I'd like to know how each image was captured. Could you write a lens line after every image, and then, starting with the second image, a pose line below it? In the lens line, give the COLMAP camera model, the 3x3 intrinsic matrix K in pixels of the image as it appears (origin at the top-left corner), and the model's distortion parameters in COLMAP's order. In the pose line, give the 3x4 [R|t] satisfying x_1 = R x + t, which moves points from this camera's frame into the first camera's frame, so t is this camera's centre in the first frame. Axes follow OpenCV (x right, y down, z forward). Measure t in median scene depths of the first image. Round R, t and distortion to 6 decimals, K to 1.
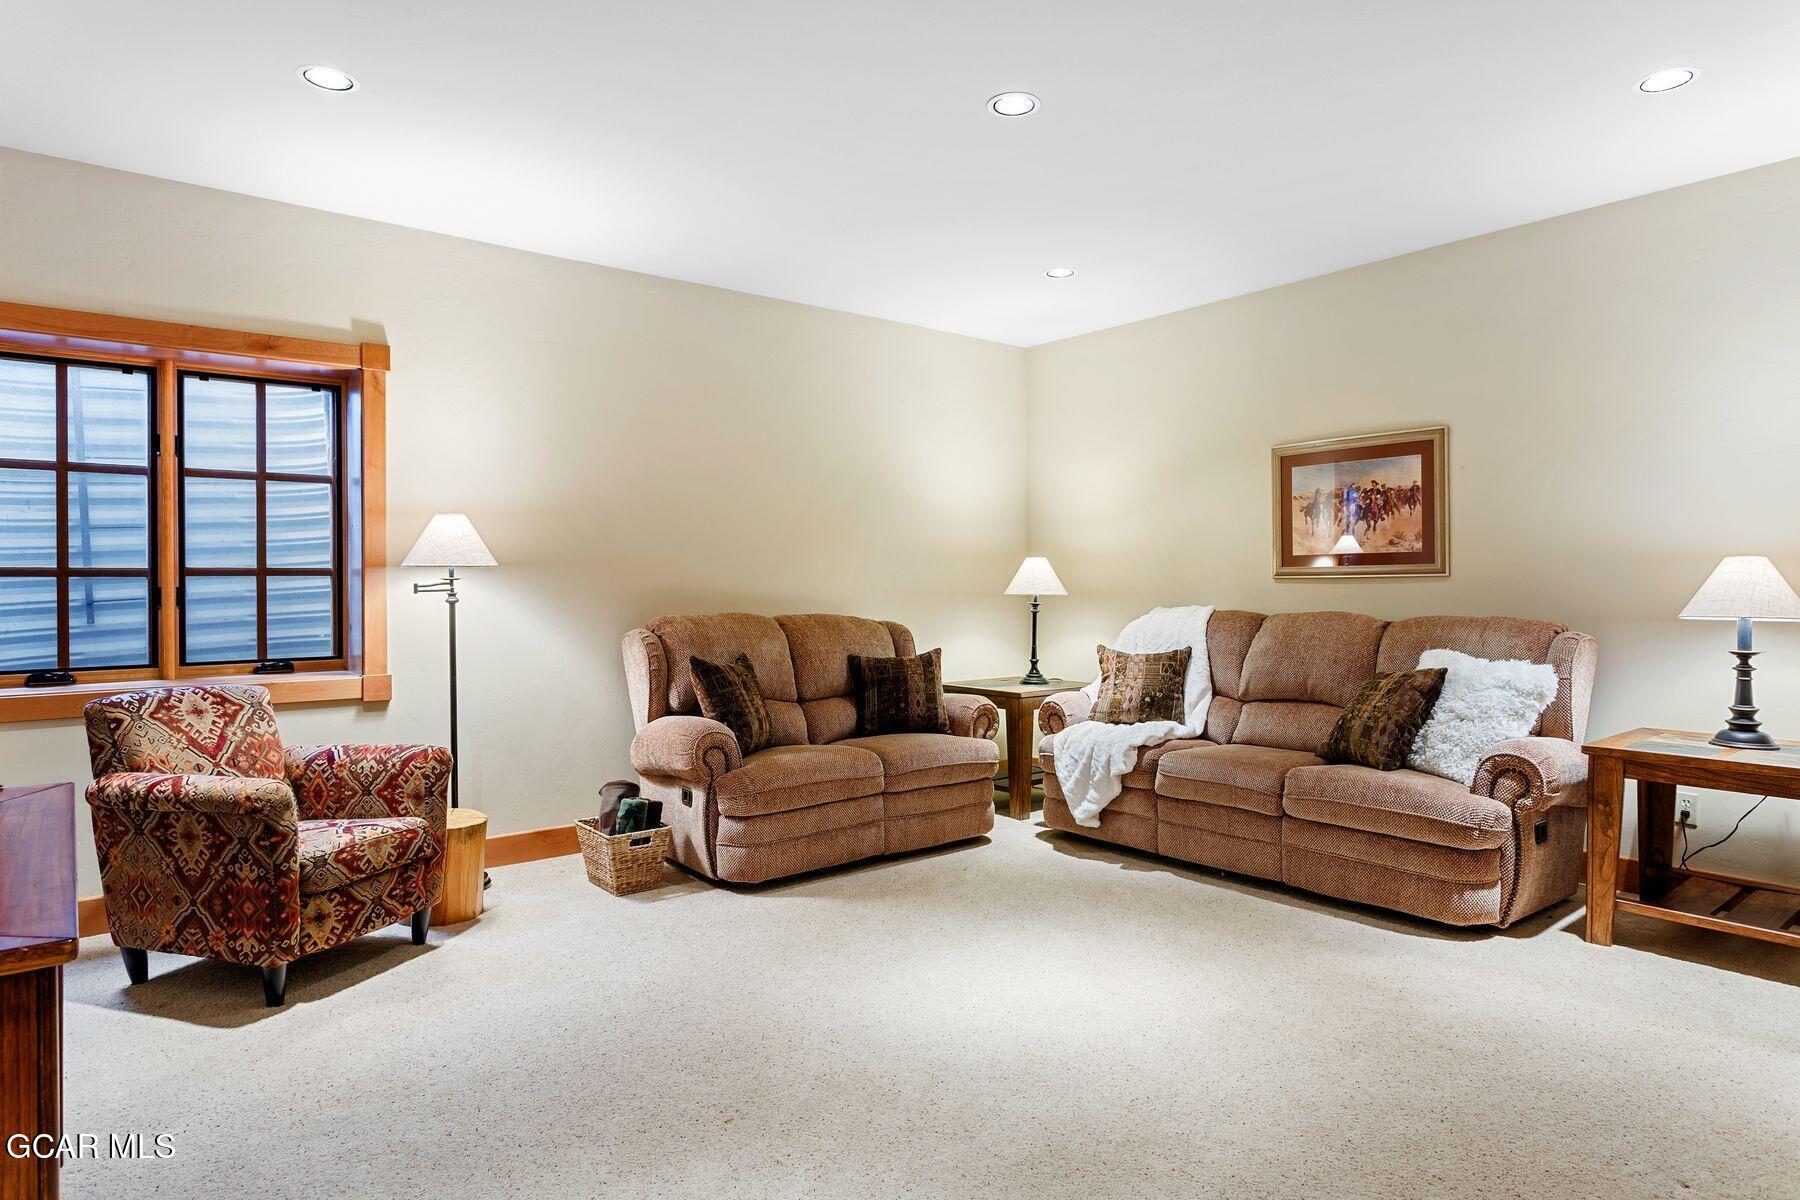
lens RADIAL K [[1048.1, 0, 901.2], [0, 1048.1, 583.0], [0, 0, 1]] dist [-0.002213, 0.000588]
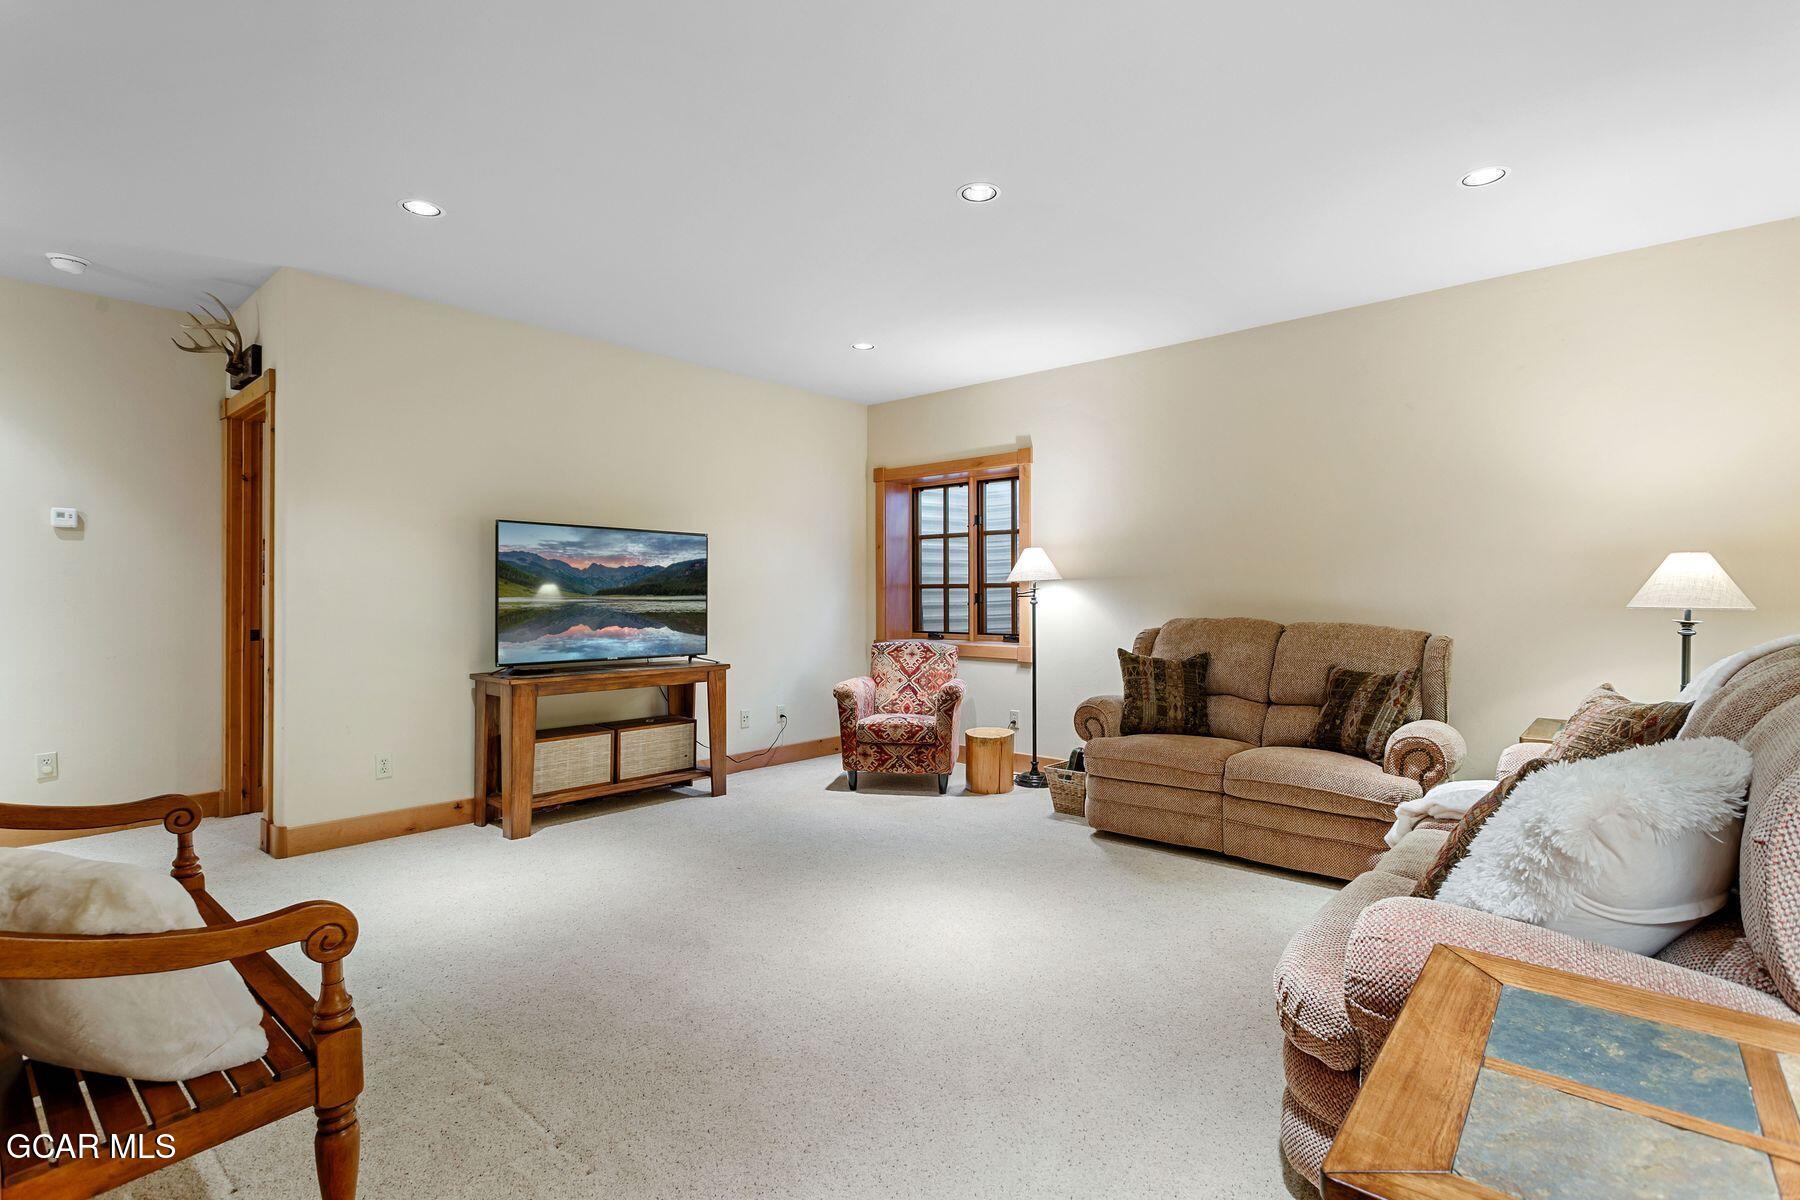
lens RADIAL K [[865.4, 0, 903.9], [0, 865.4, 586.0], [0, 0, 1]] dist [-0.003396, 0.005018]
pose [[0.162418, -0.005183, -0.986708, 0.850243], [0.003029, 0.999984, -0.004754, -0.002585], [0.986717, -0.002217, 0.162431, 0.599739]]
